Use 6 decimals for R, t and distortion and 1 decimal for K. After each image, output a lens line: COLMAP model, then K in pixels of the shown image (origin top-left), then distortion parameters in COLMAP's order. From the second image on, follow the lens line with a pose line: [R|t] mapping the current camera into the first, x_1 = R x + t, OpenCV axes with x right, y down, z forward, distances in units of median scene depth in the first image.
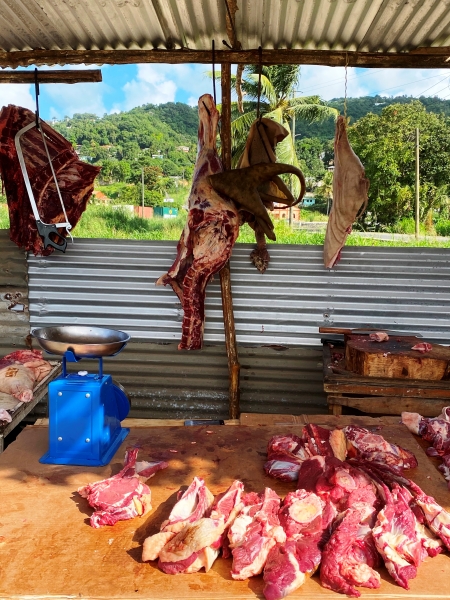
lens RADIAL K [[620.6, 0, 209.6], [0, 620.6, 306.0], [0, 0, 1]] dist [0.029295, 0.000000]
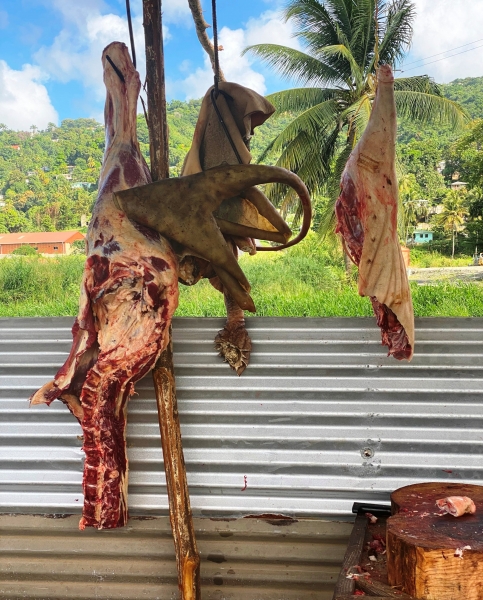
lens RADIAL K [[956.9, 0, 231.9], [0, 956.9, 301.1], [0, 0, 1]] dist [0.086641, 0.000000]
pose [[0.998287, -0.032429, -0.048706, 0.121684], [0.027054, 0.993868, -0.107214, -0.028168], [0.051884, 0.105713, 0.993042, 0.200386]]
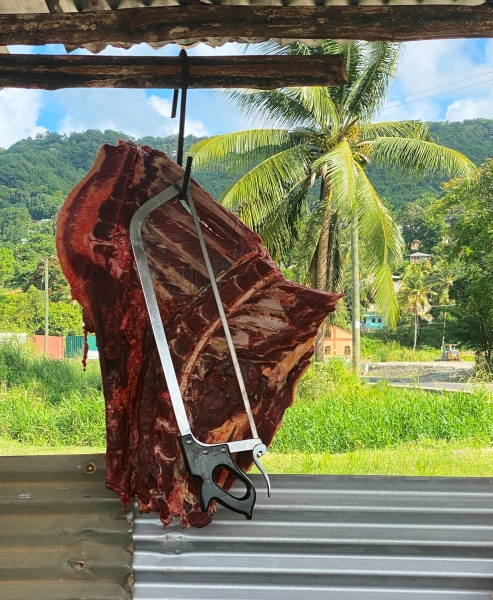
lens RADIAL K [[1252.5, 0, 234.2], [0, 1252.5, 358.6], [0, 0, 1]] dist [0.037034, 0.000000]
pose [[0.997658, -0.011251, 0.067469, -0.291833], [0.020281, 0.990681, -0.134687, -0.078904], [-0.065324, 0.135740, 0.988589, 0.230669]]
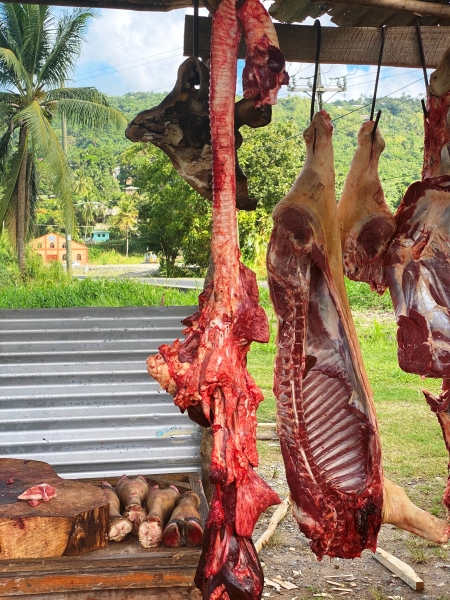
lens RADIAL K [[897.5, 0, 224.2], [0, 897.5, 300.8], [0, 0, 1]] dist [0.093083, 0.000000]
pose [[0.961707, -0.039607, 0.271203, 0.236638], [0.065406, 0.994080, -0.086756, -0.017760], [-0.266161, 0.101172, 0.958604, 0.150277]]
